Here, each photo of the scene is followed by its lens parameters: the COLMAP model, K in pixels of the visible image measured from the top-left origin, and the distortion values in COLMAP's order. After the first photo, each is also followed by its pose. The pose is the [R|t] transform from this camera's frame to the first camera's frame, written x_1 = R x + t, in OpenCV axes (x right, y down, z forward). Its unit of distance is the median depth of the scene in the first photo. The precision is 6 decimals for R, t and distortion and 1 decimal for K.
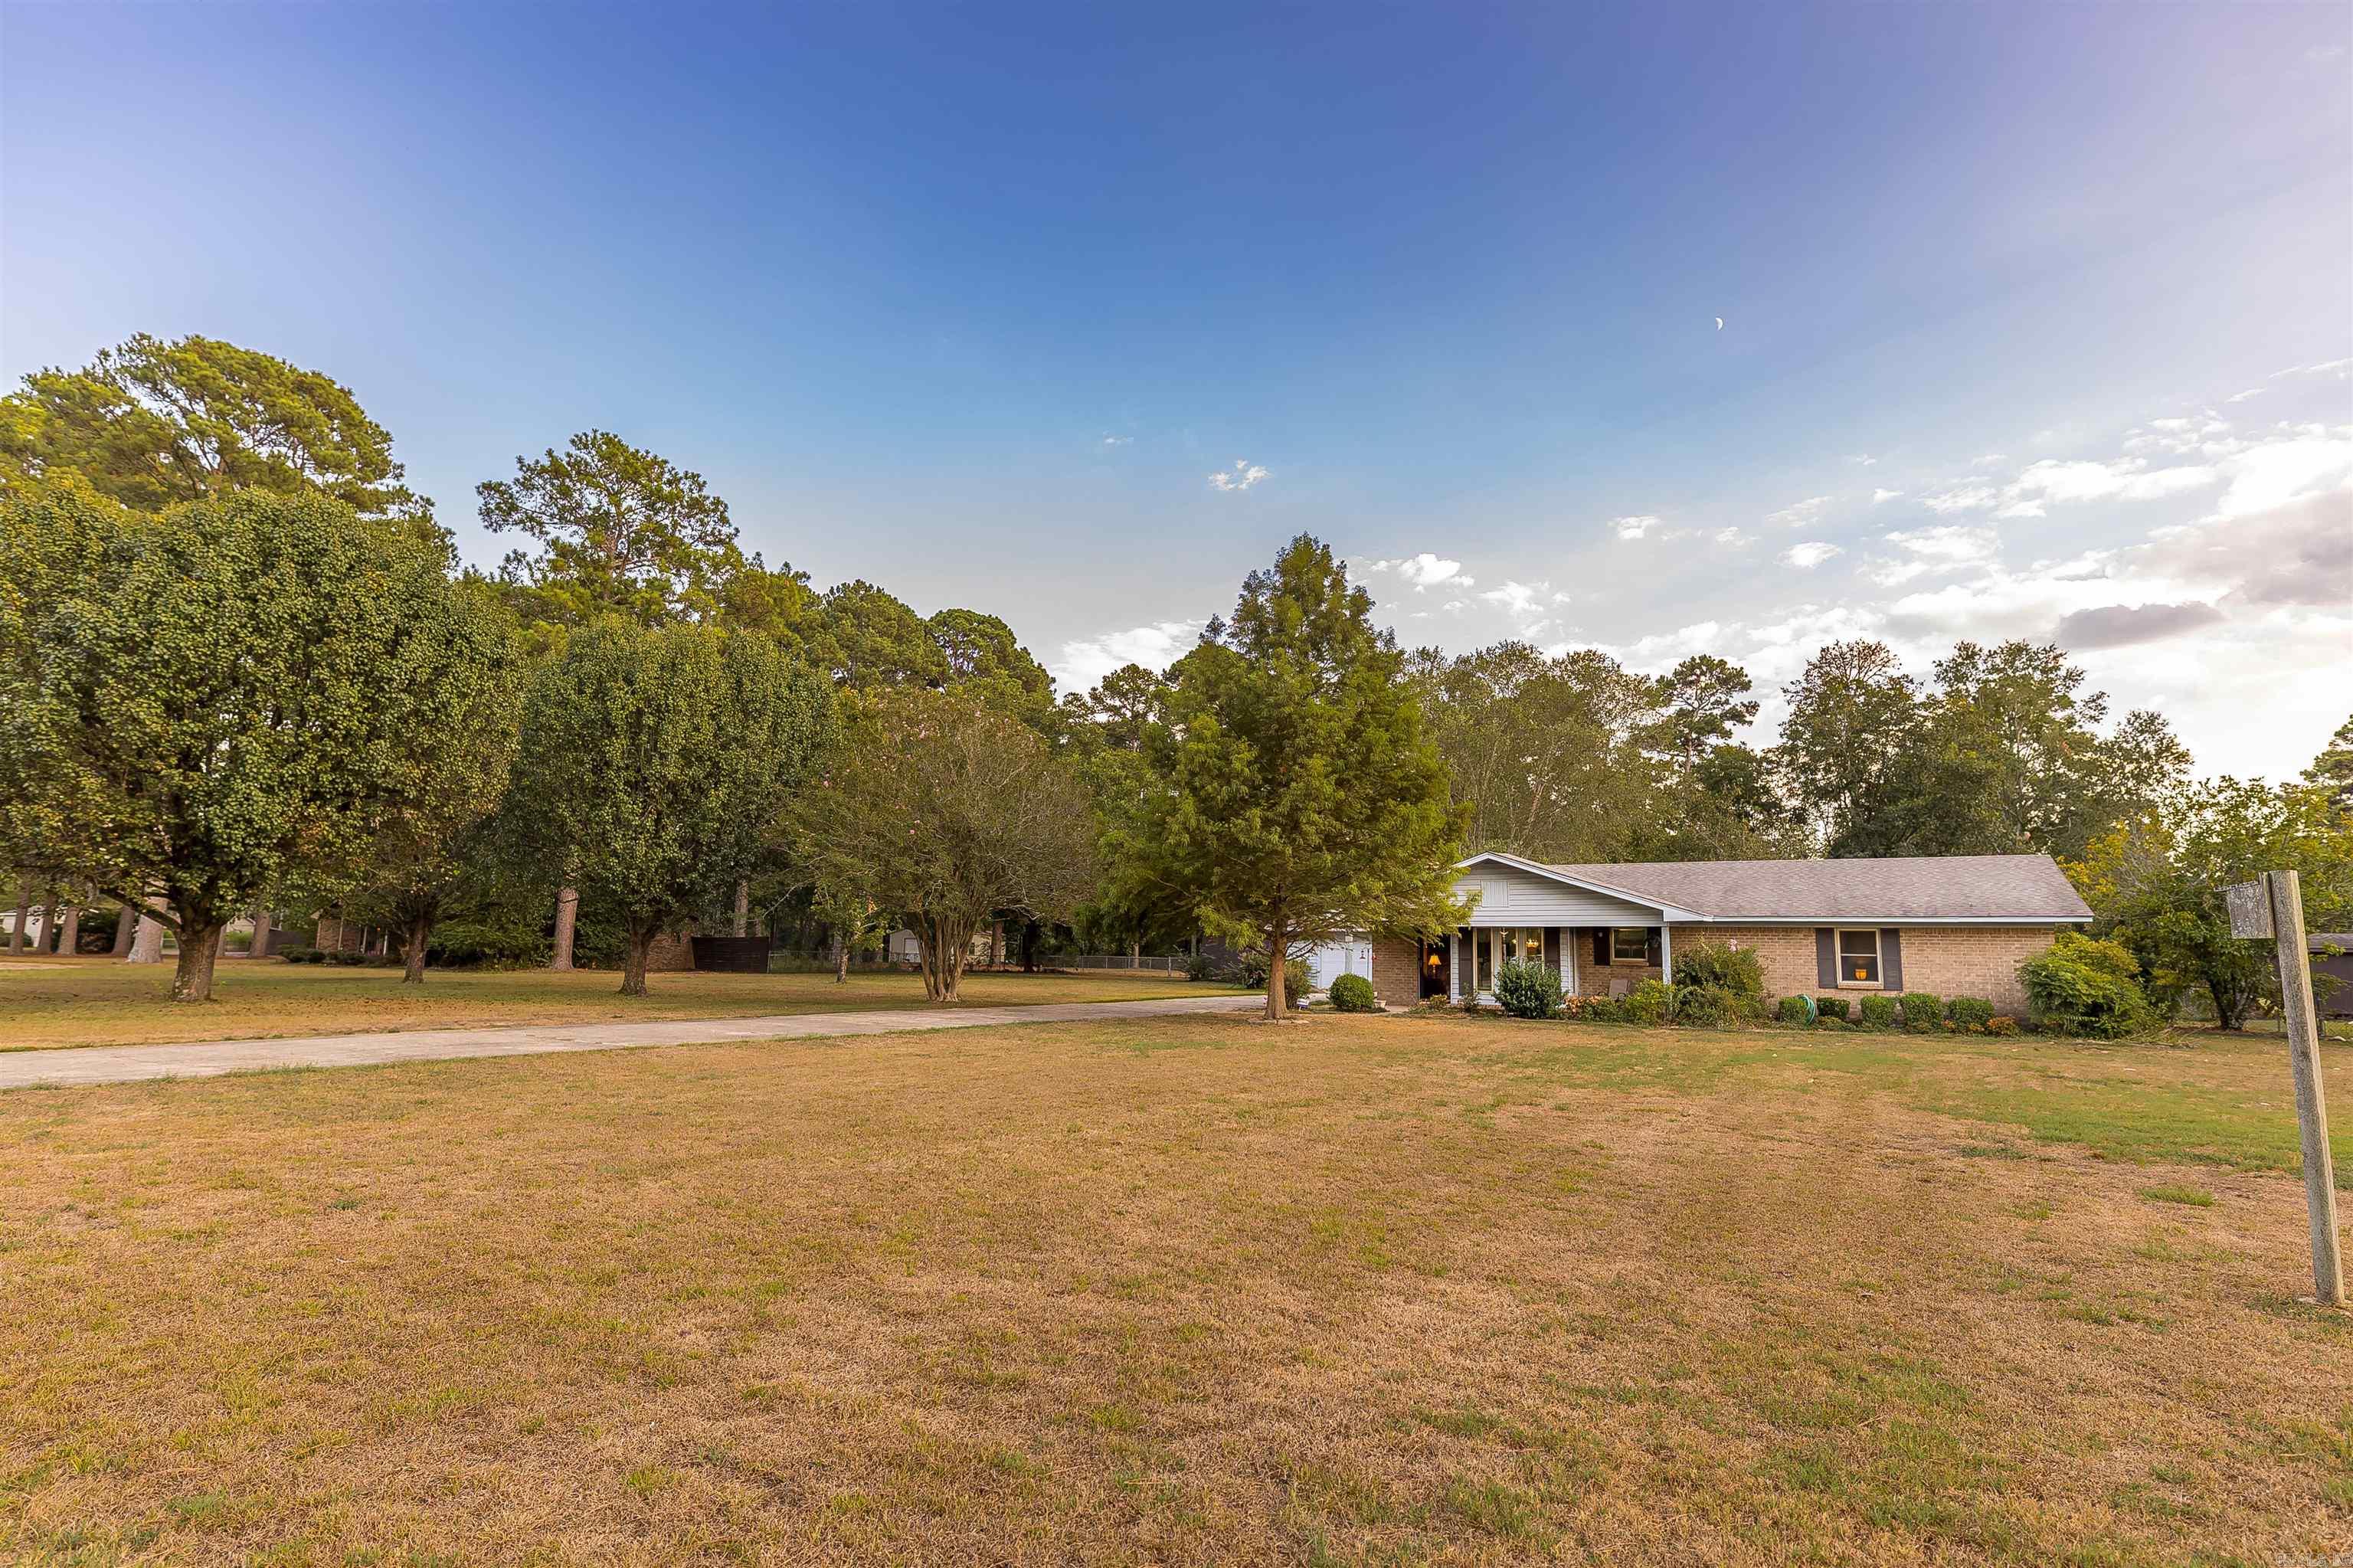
lens RADIAL K [[1172.7, 0, 1178.5], [0, 1172.7, 782.5], [0, 0, 1]] dist [0.009899, 0.001337]
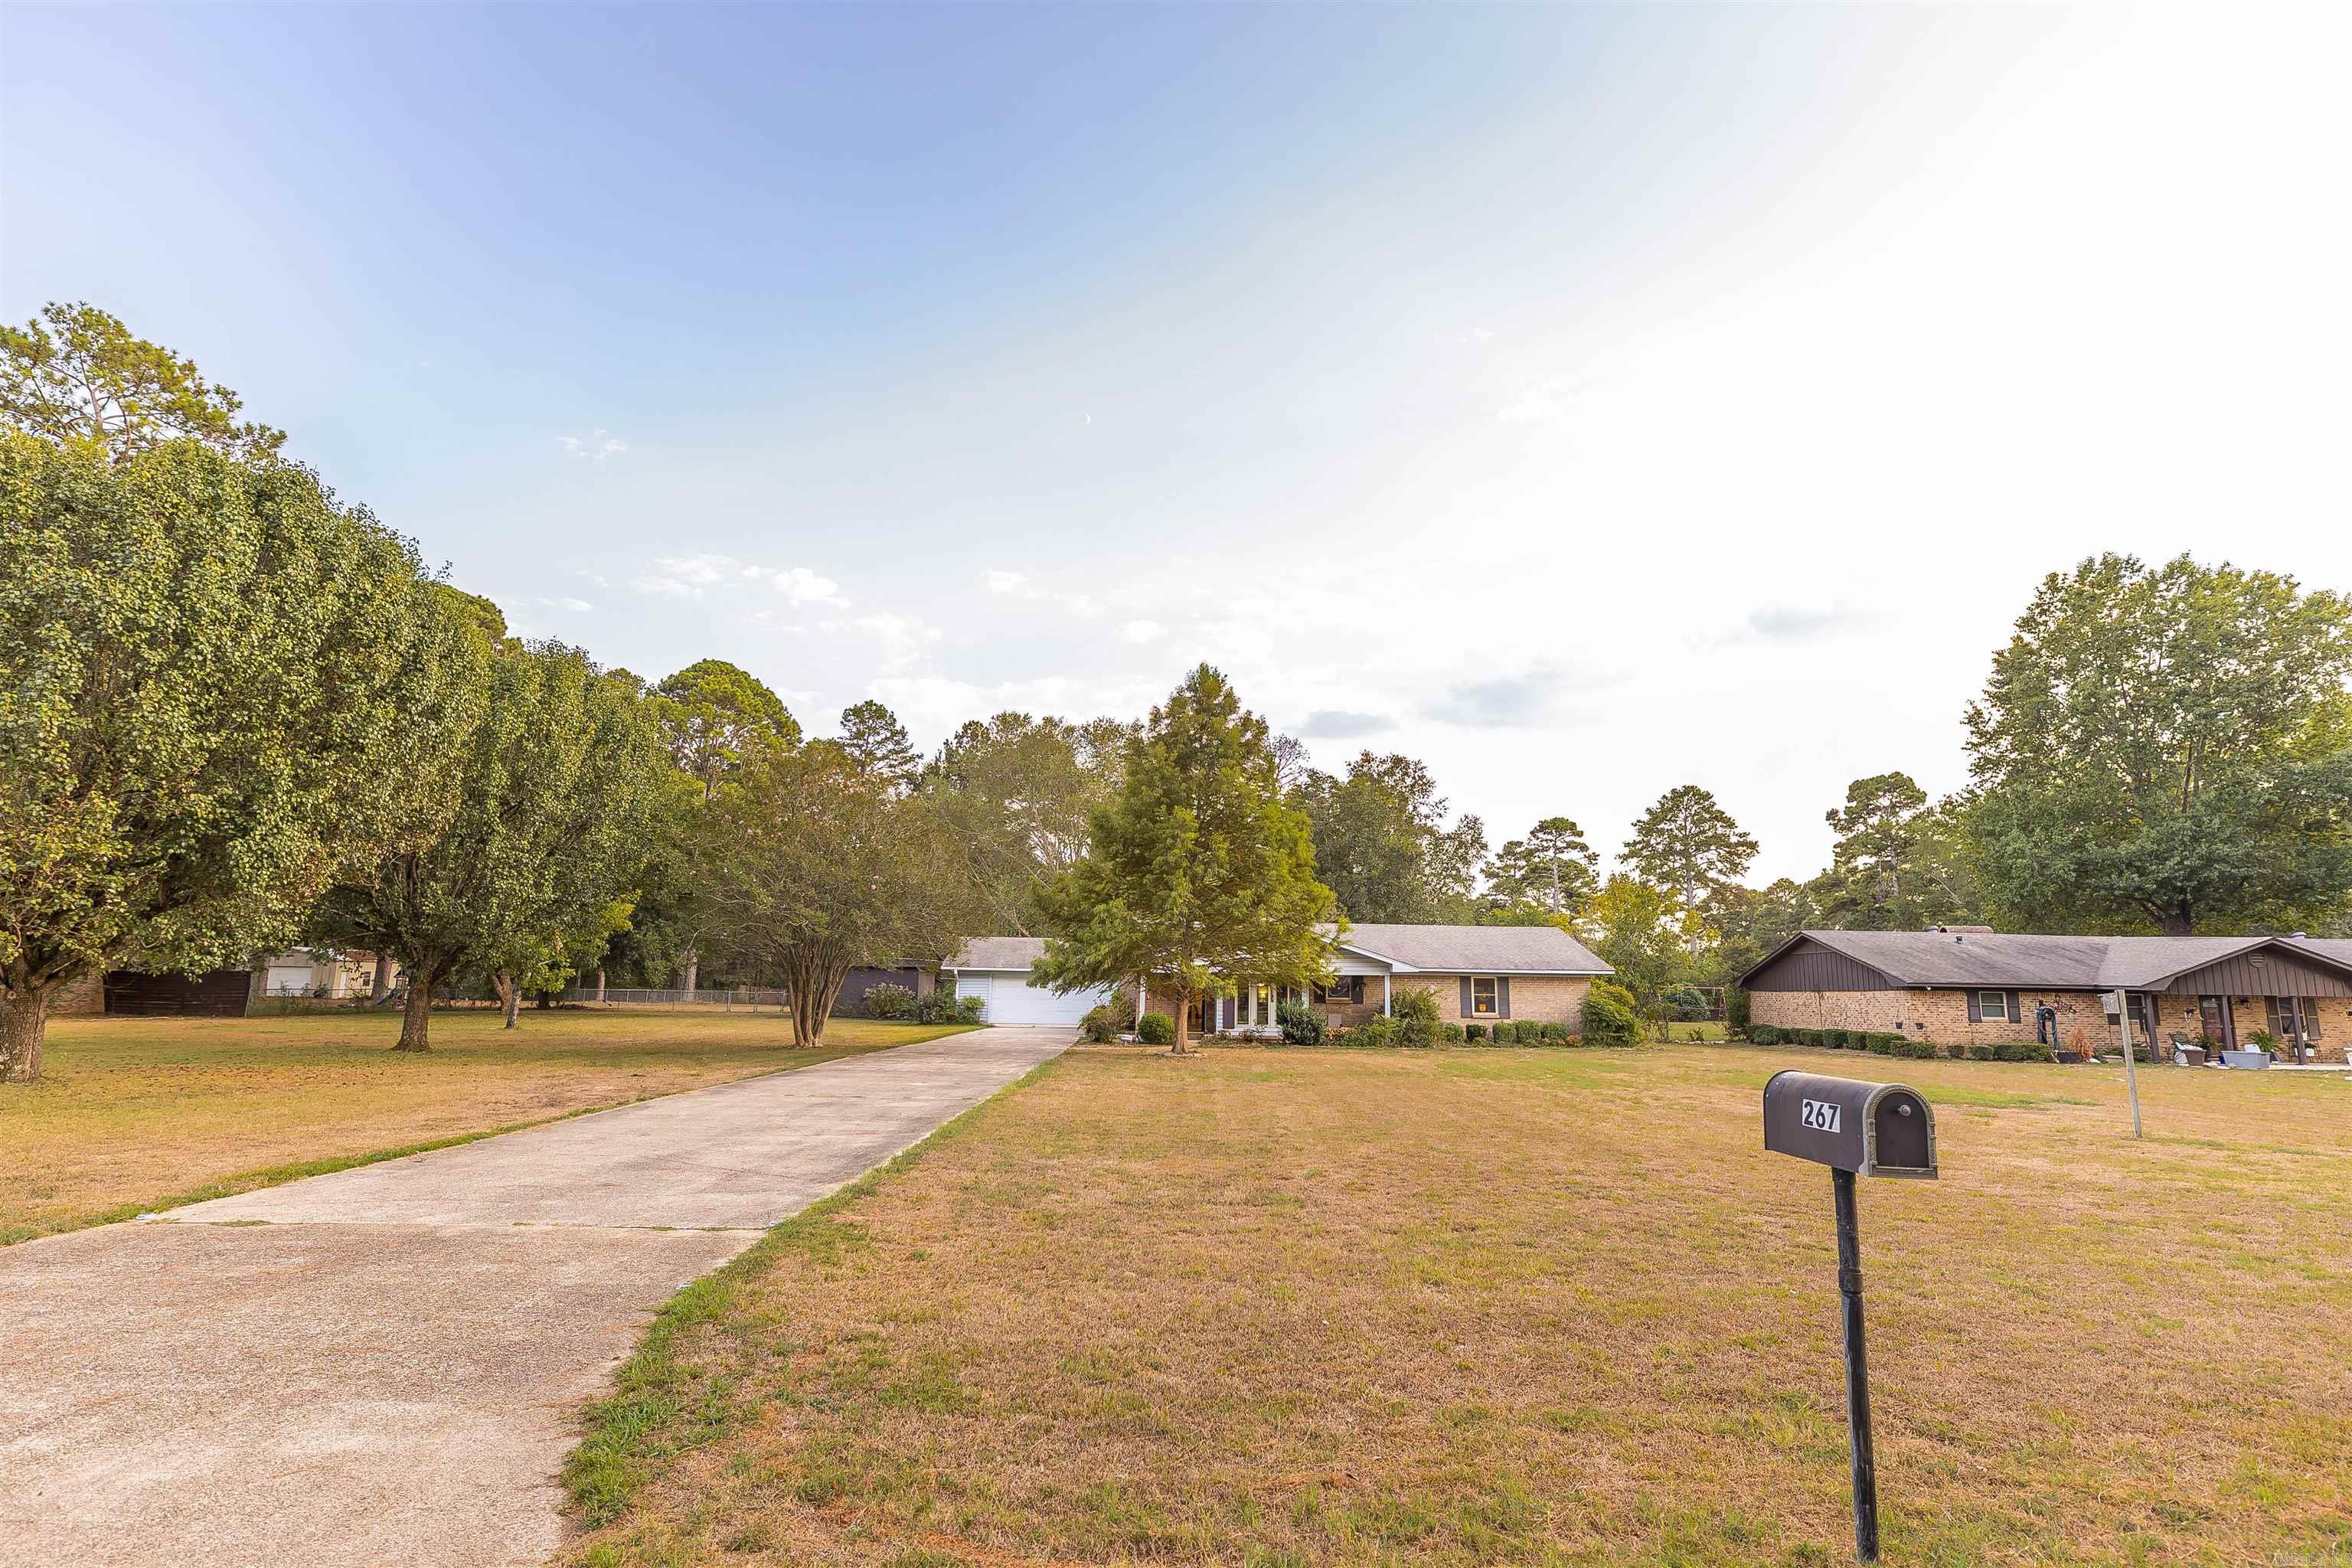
lens RADIAL K [[1172.2, 0, 1187.0], [0, 1172.2, 793.5], [0, 0, 1]] dist [0.009899, 0.001337]
pose [[0.842123, 0.082768, 0.532896, -0.486753], [-0.077666, 0.996465, -0.032034, -0.026476], [-0.533663, -0.014412, 0.845574, -0.041268]]
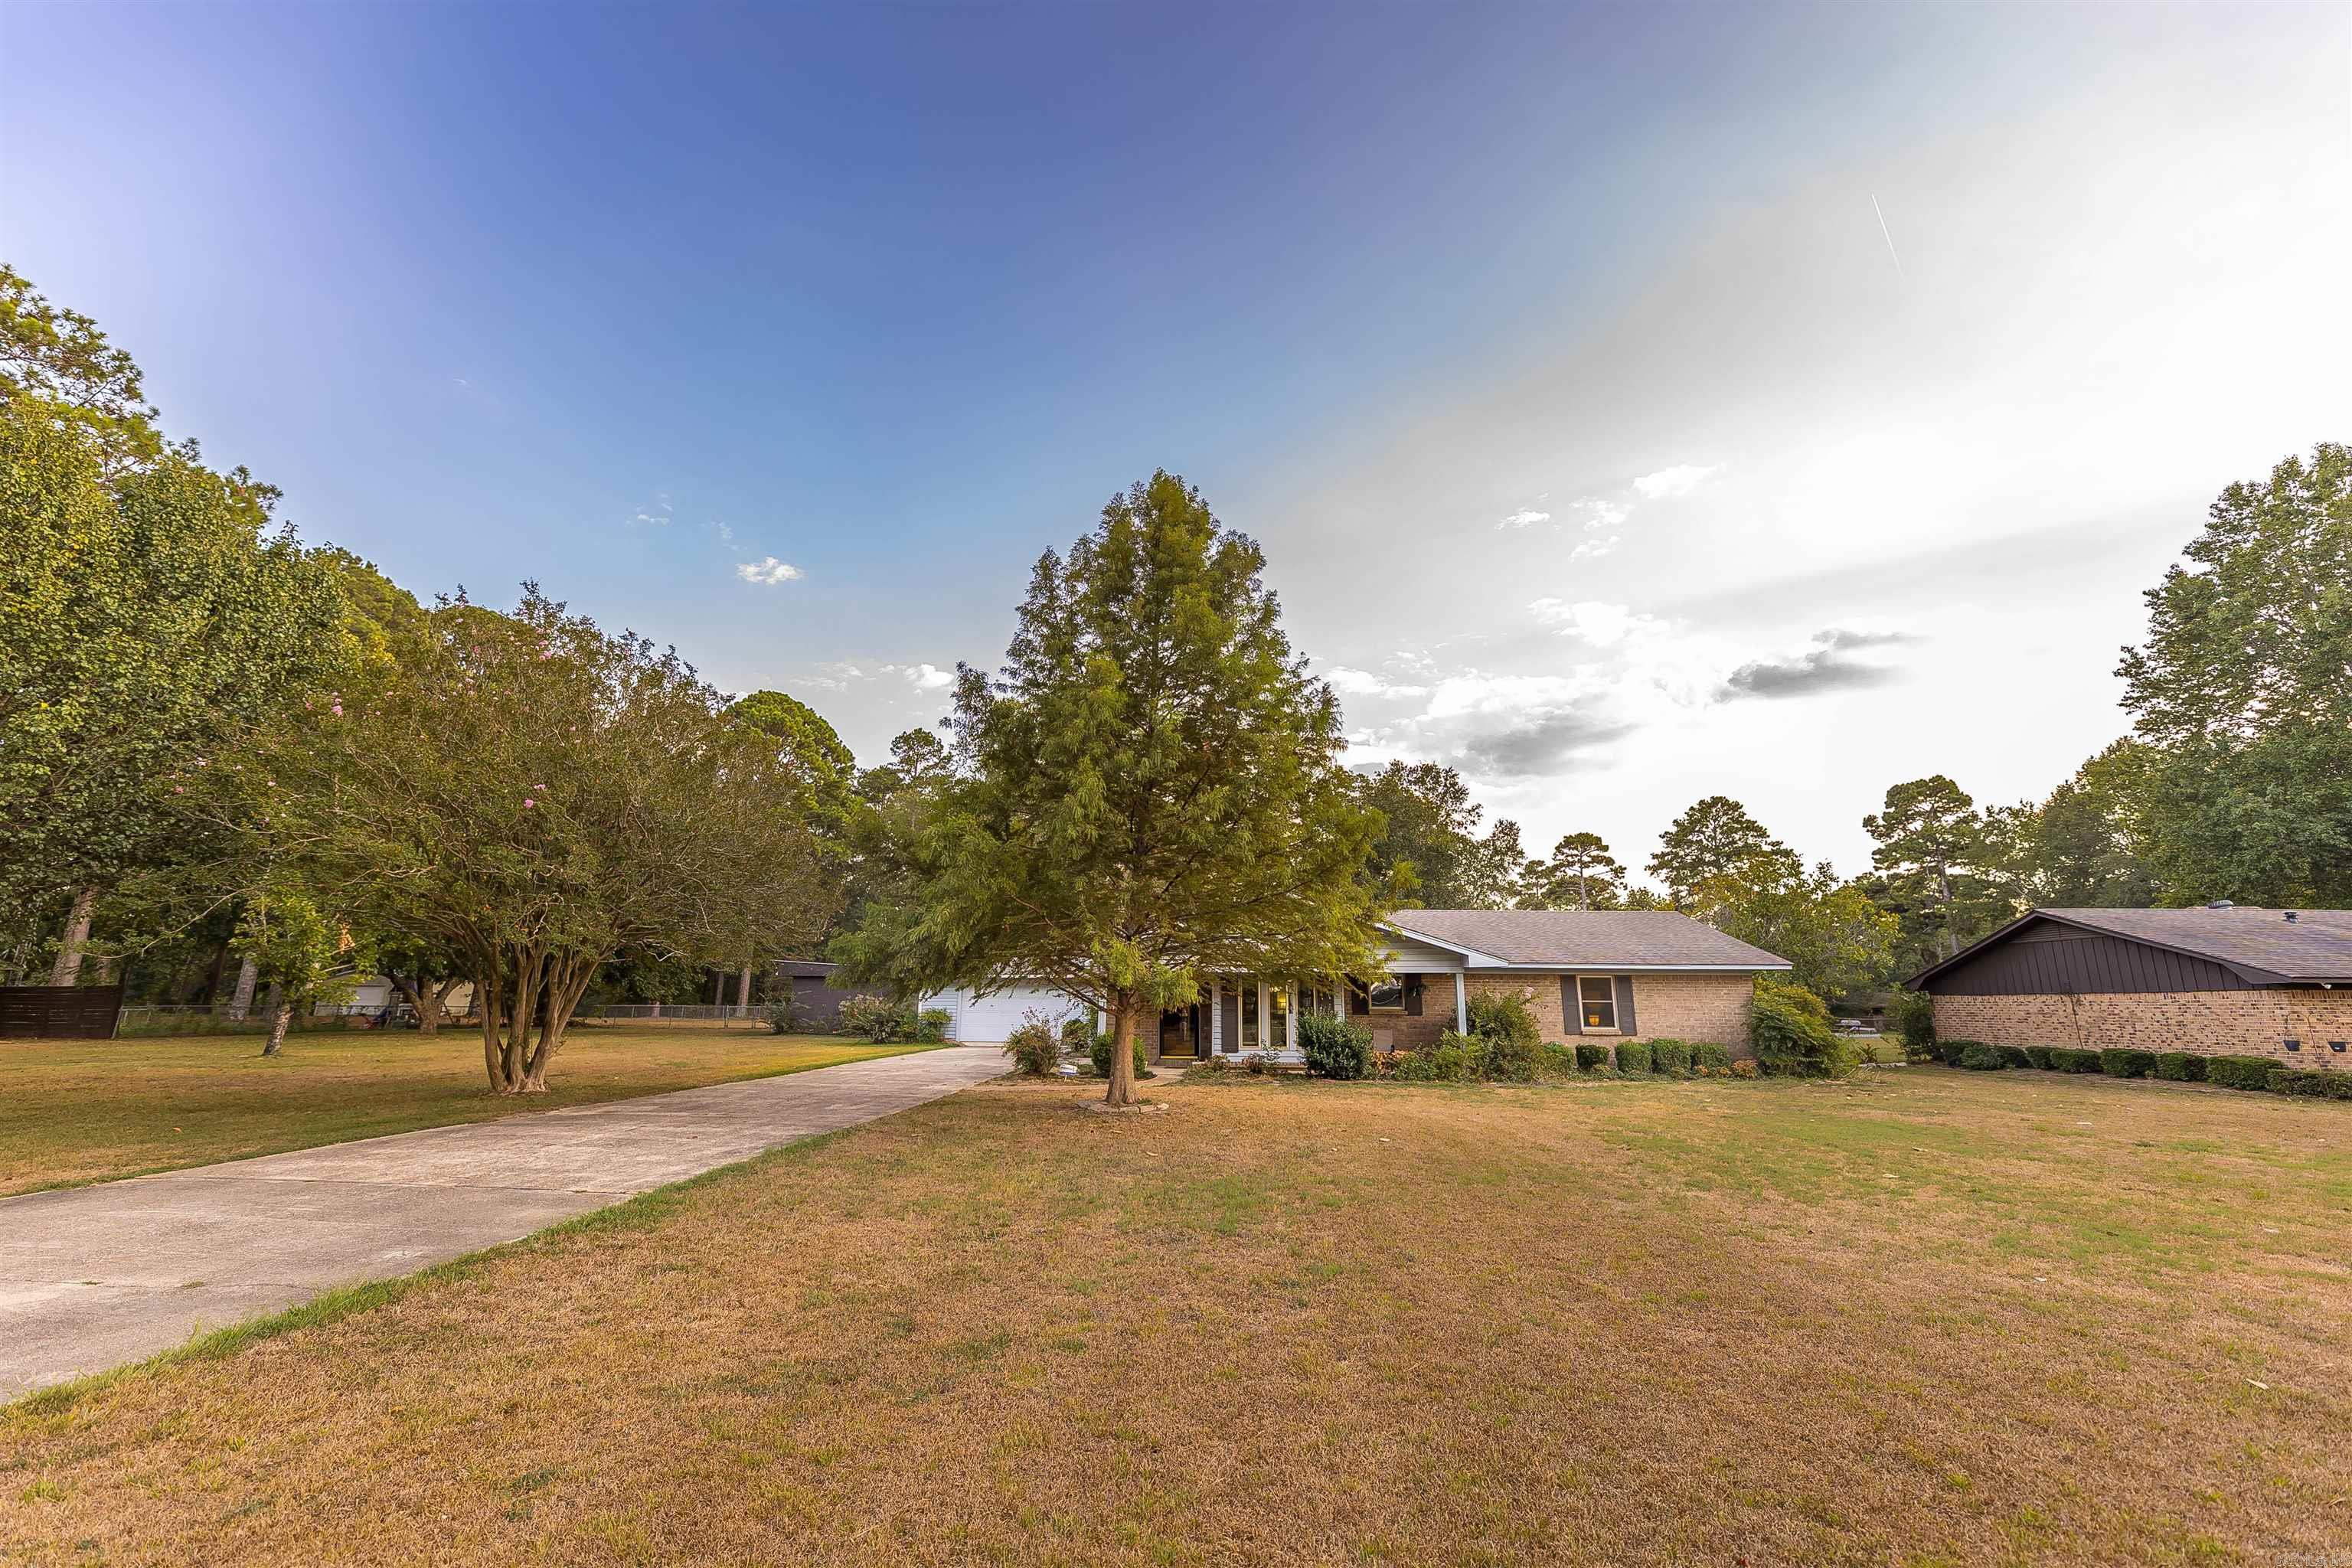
lens RADIAL K [[943.0, 0, 1172.6], [0, 943.0, 785.7], [0, 0, 1]] dist [0.008496, -0.001020]
pose [[0.880167, 0.095437, 0.464970, -0.143386], [-0.060559, 0.994151, -0.089417, 0.048318], [-0.470784, 0.050544, 0.880799, 0.382439]]
